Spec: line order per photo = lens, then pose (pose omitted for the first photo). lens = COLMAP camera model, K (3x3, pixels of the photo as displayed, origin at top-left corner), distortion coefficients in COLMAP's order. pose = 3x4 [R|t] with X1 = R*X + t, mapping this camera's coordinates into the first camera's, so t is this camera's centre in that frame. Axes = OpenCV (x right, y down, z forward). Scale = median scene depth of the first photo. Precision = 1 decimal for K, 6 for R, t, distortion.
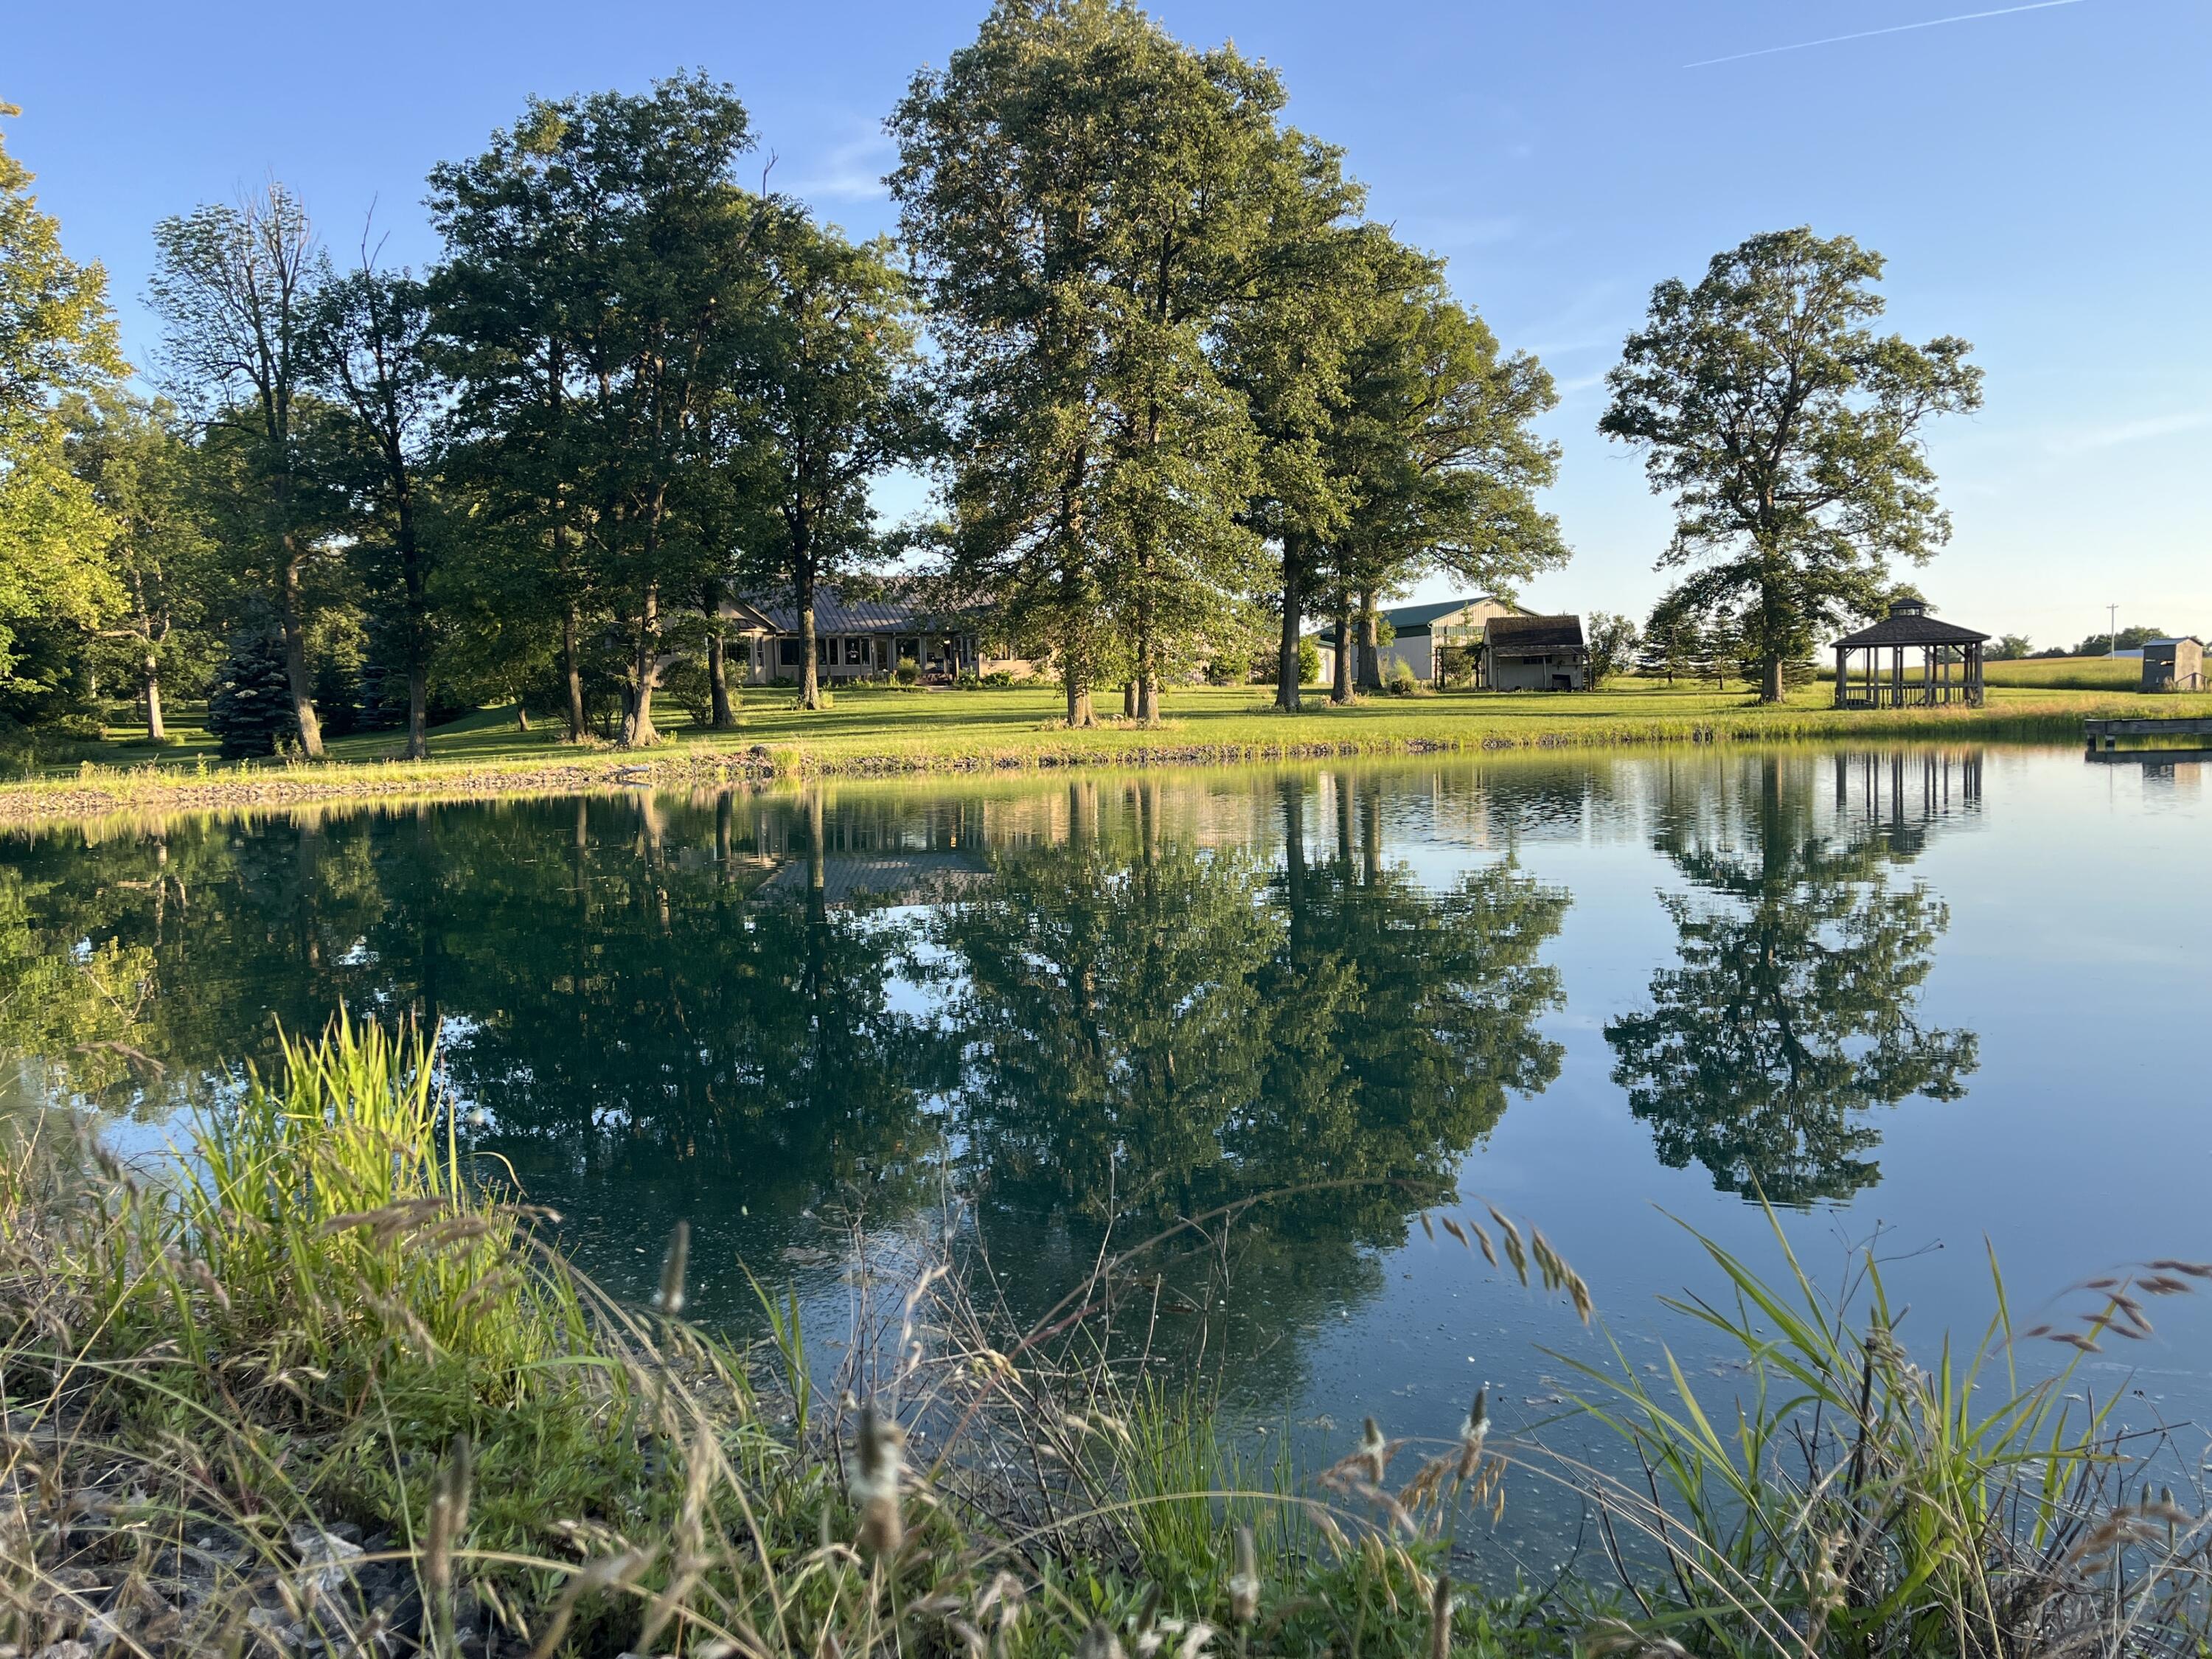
lens RADIAL K [[1767.7, 0, 1106.0], [0, 1767.7, 829.5], [0, 0, 1]] dist [0.014445, -0.001940]
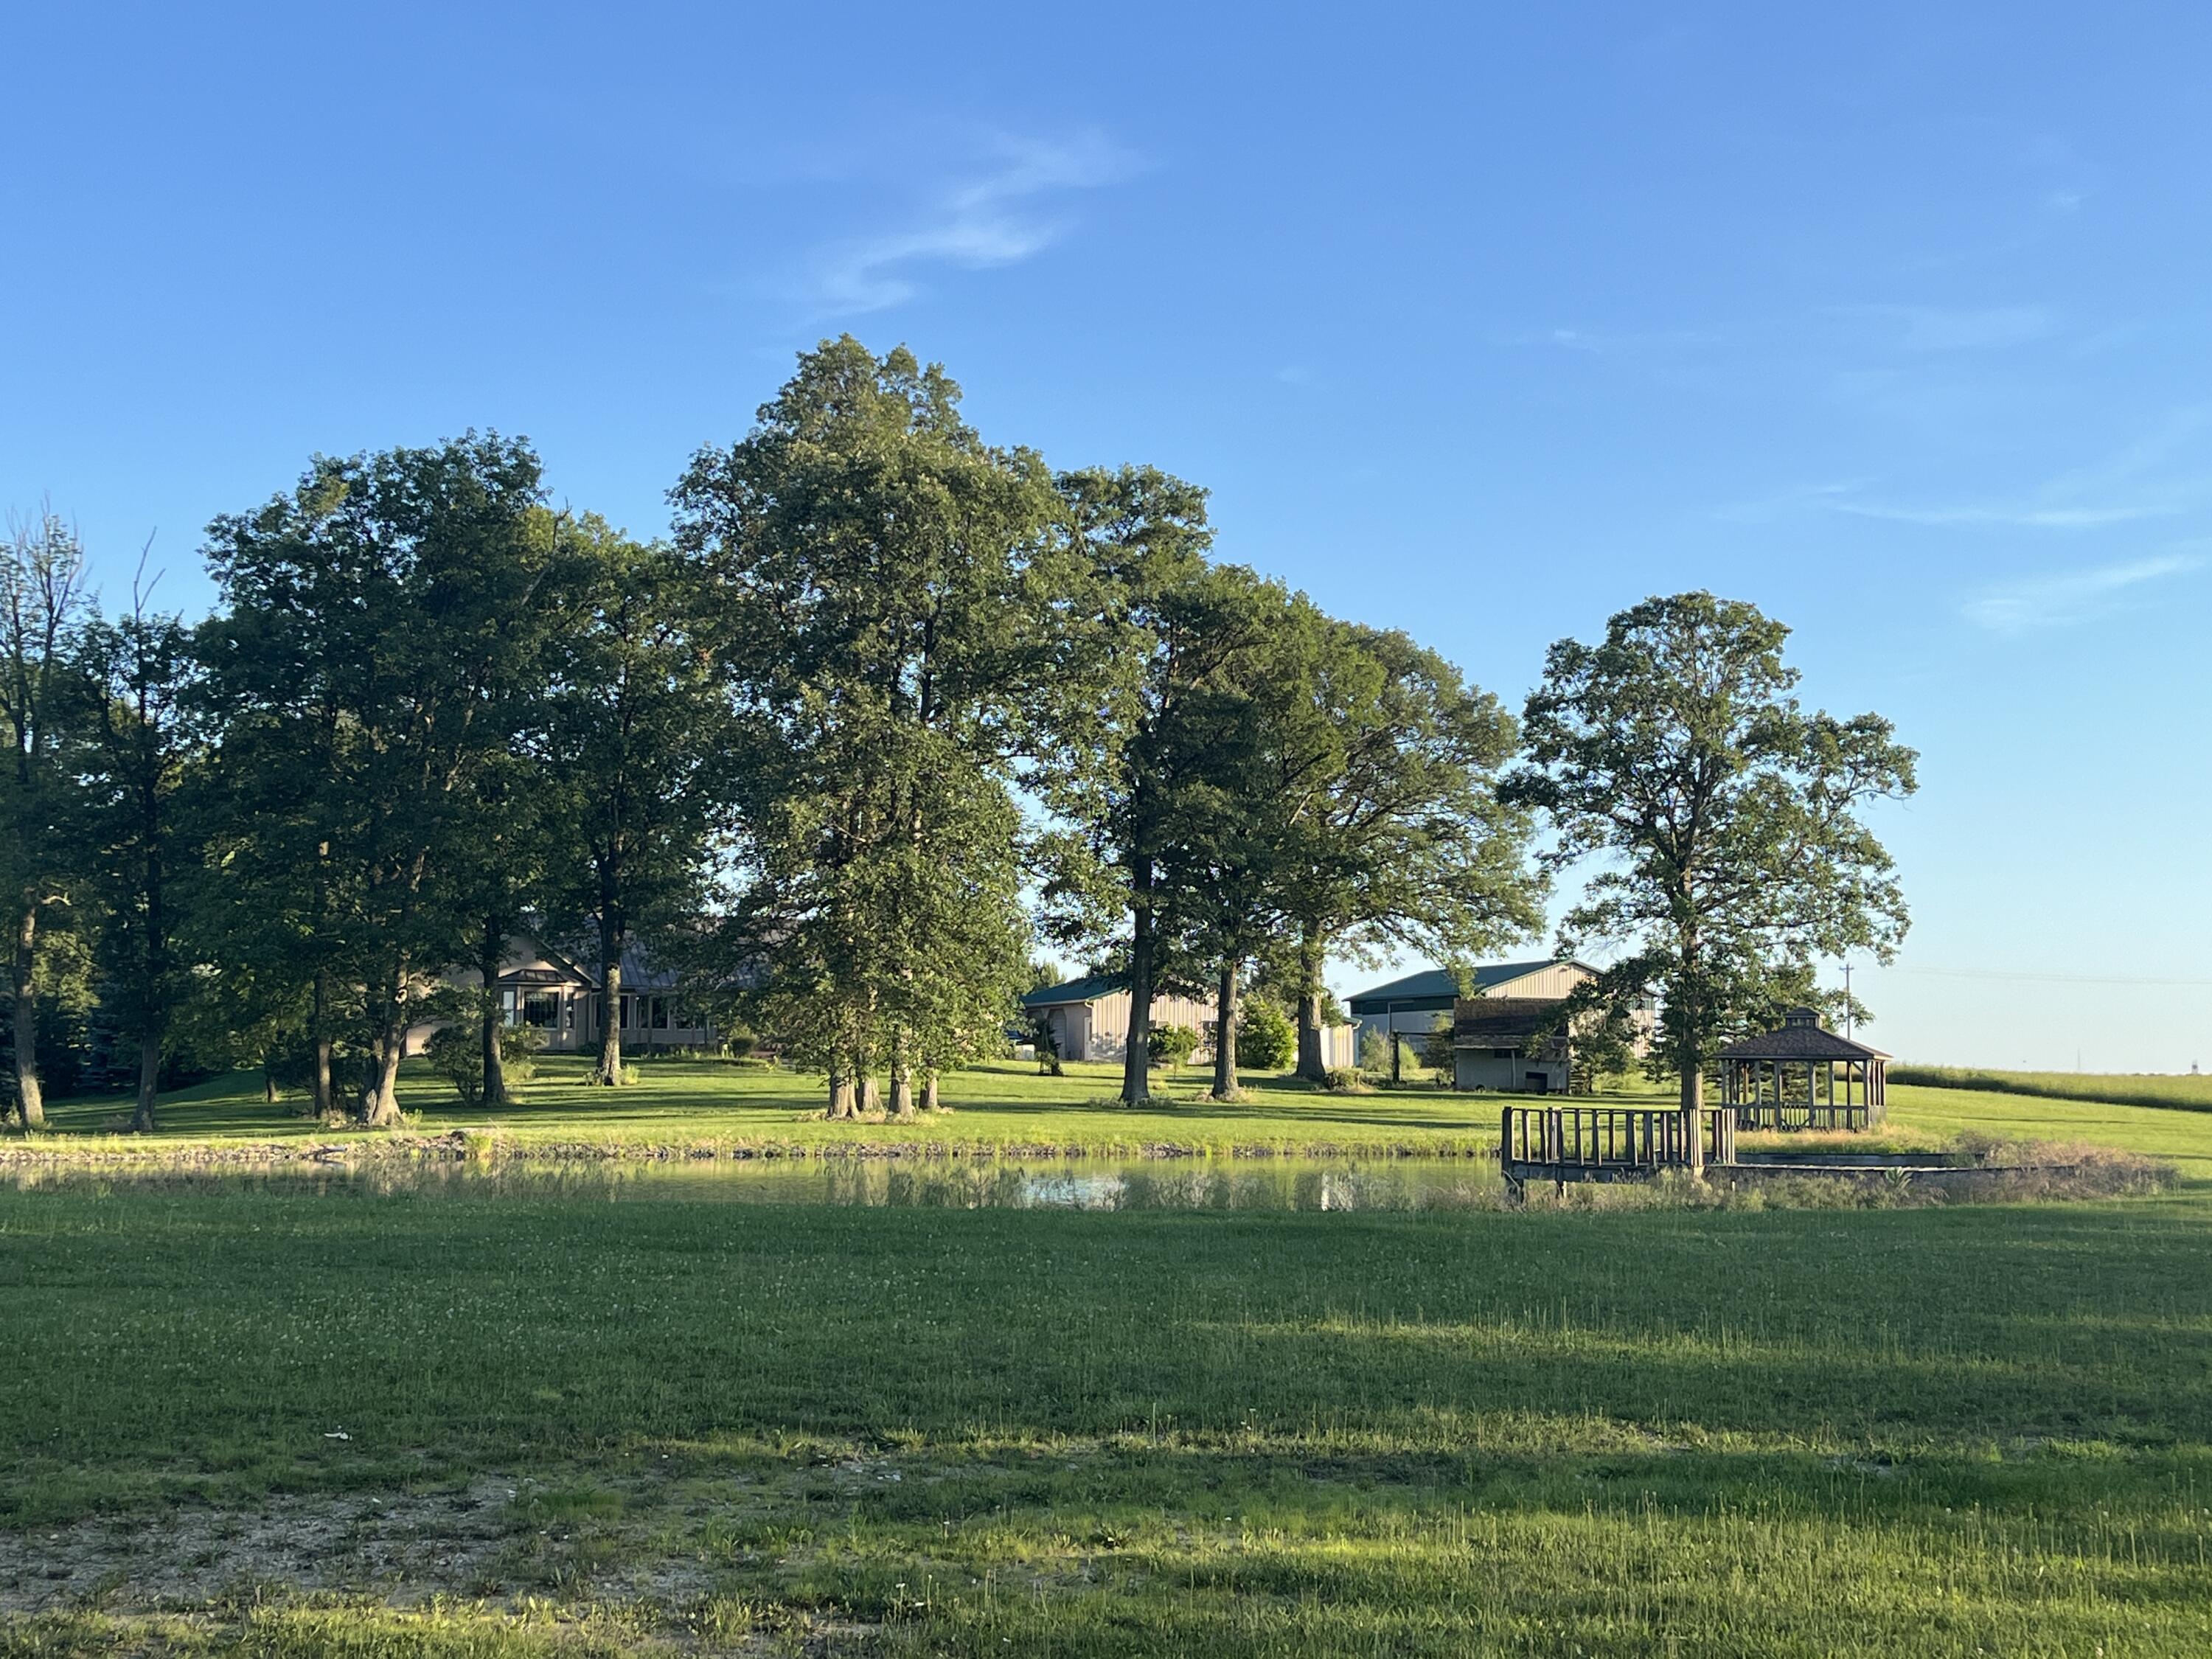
lens RADIAL K [[2915.4, 0, 1106.0], [0, 2915.4, 829.5], [0, 0, 1]] dist [0.185064, -0.737236]
pose [[0.997465, 0.028530, -0.065195, 0.150887], [-0.038056, 0.987967, -0.149908, 0.011831], [0.060133, 0.152009, 0.986548, -0.370670]]
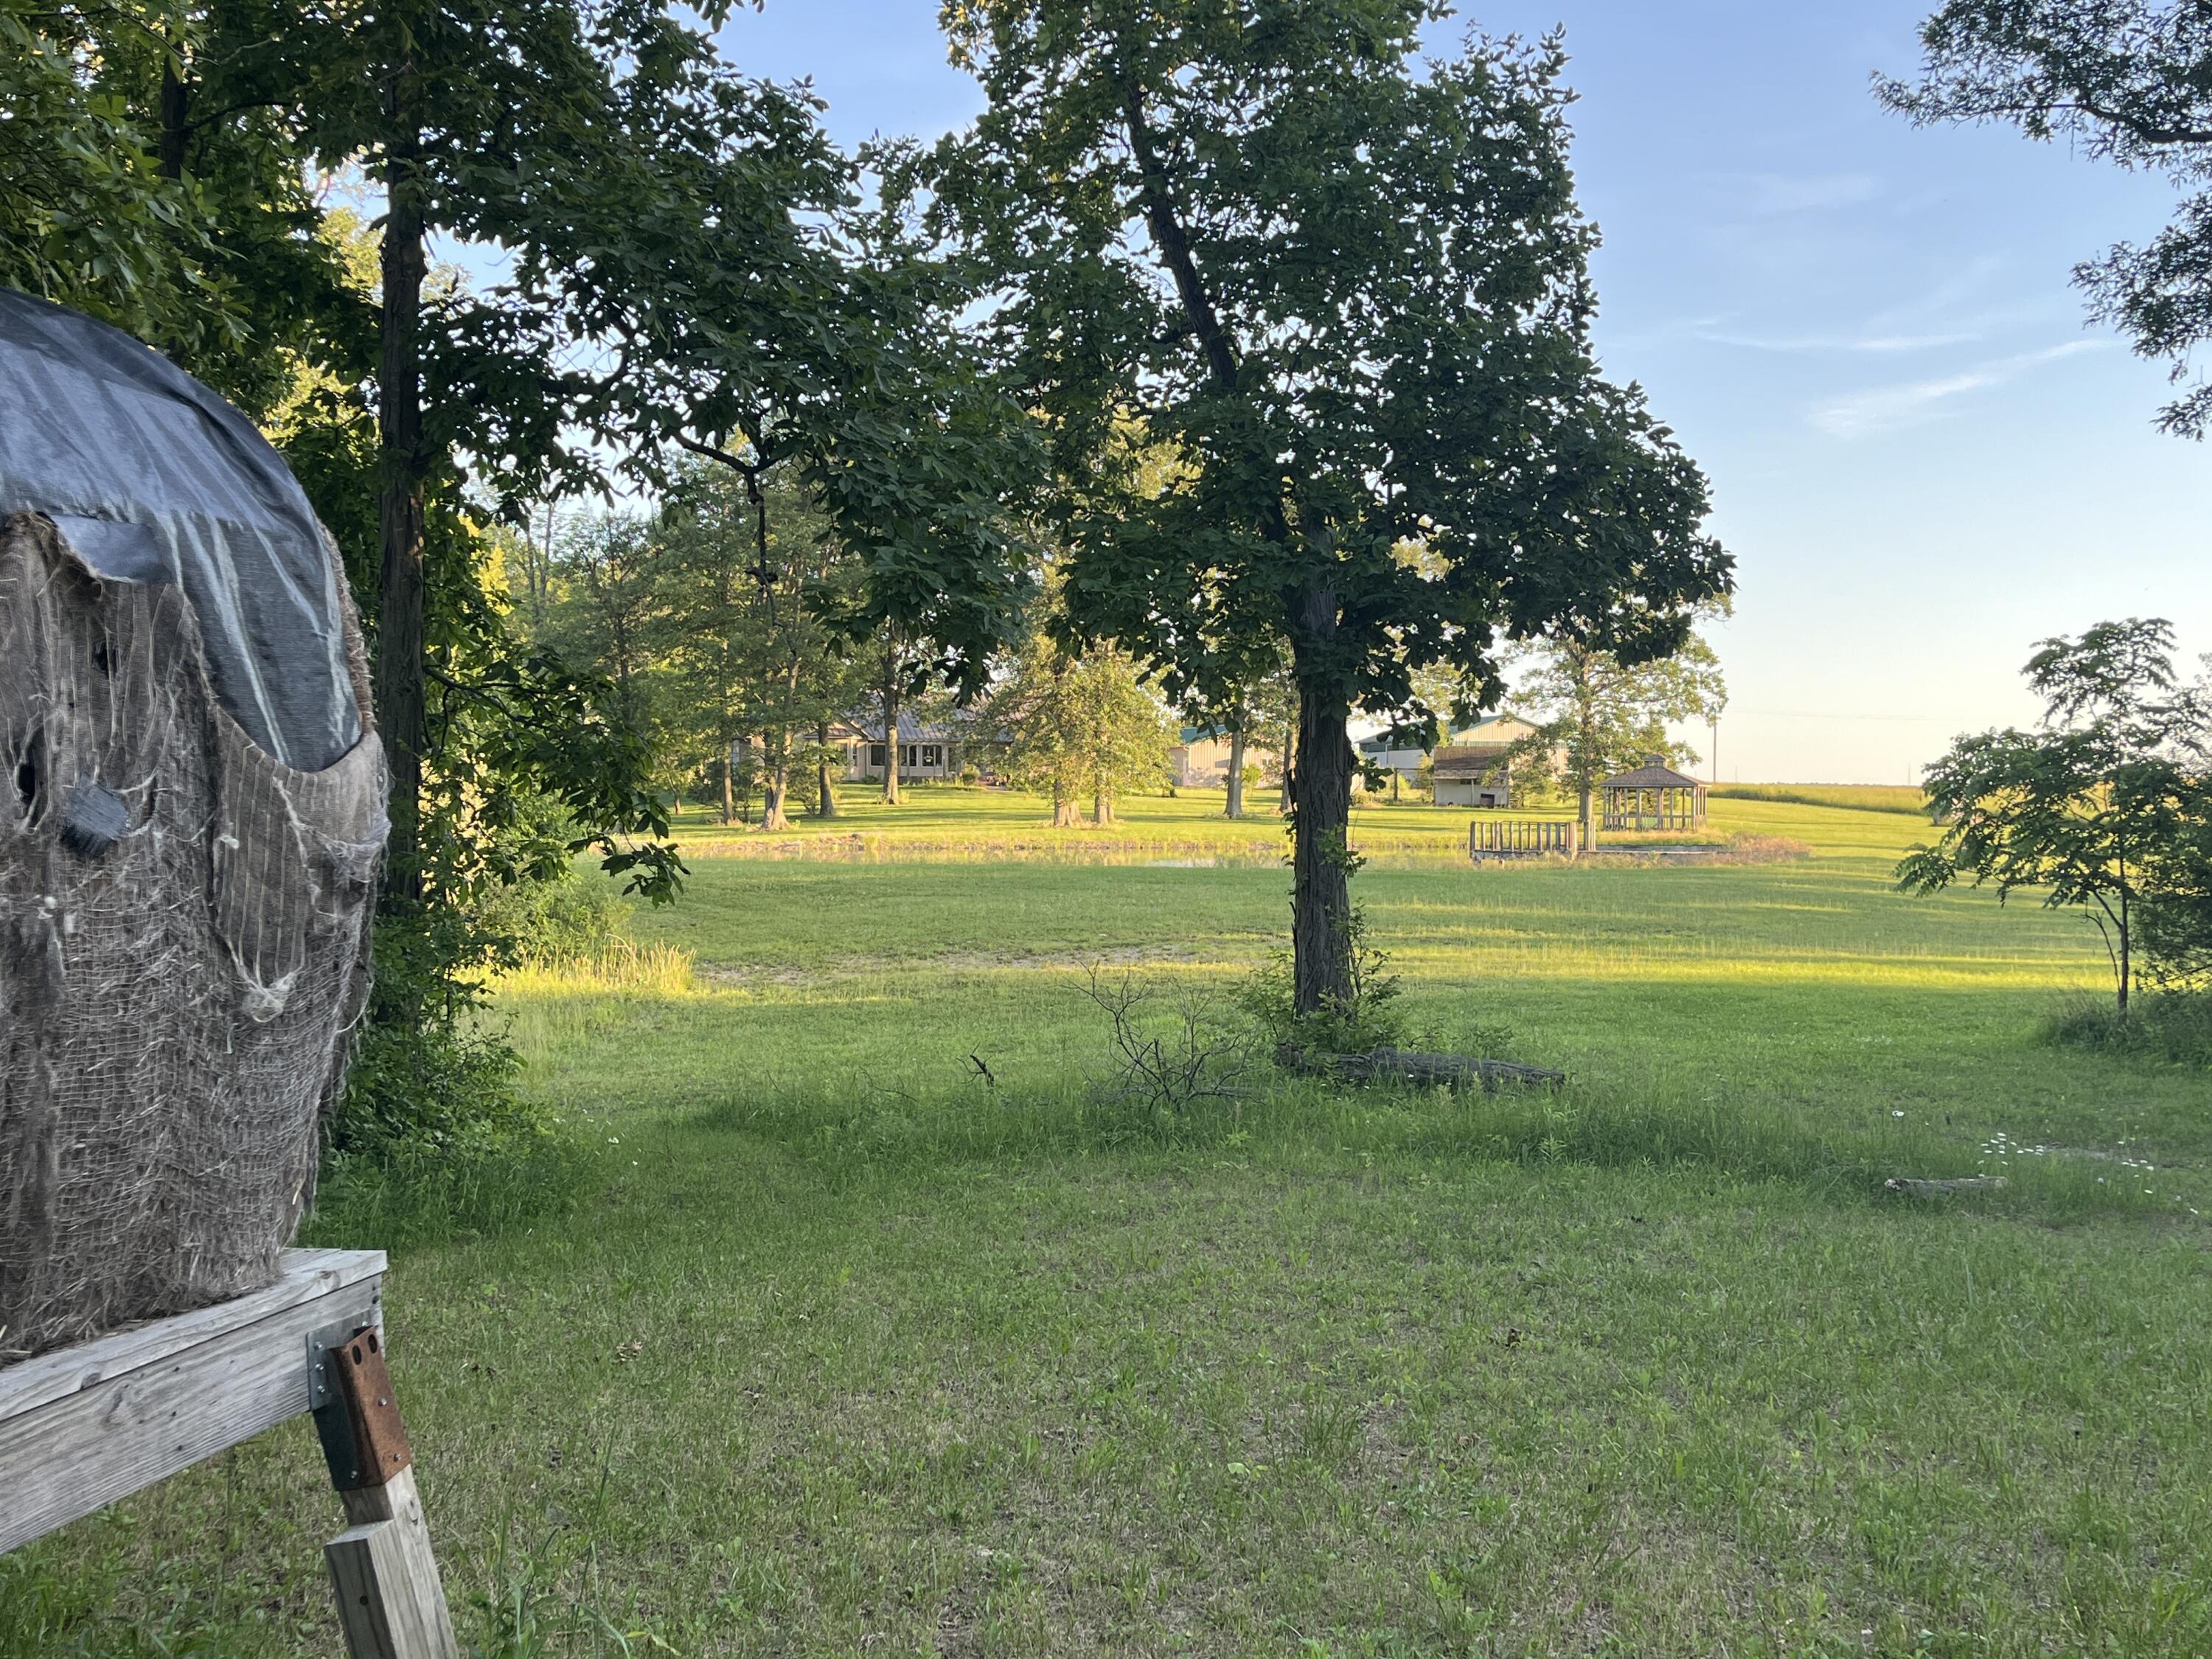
lens RADIAL K [[2318.1, 0, 1106.0], [0, 2318.1, 829.5], [0, 0, 1]] dist [0.121128, 0.000998]
pose [[0.996370, 0.033068, -0.078438, 0.123598], [-0.036883, 0.998181, -0.047692, 0.026811], [0.076718, 0.050412, 0.995778, -0.682495]]
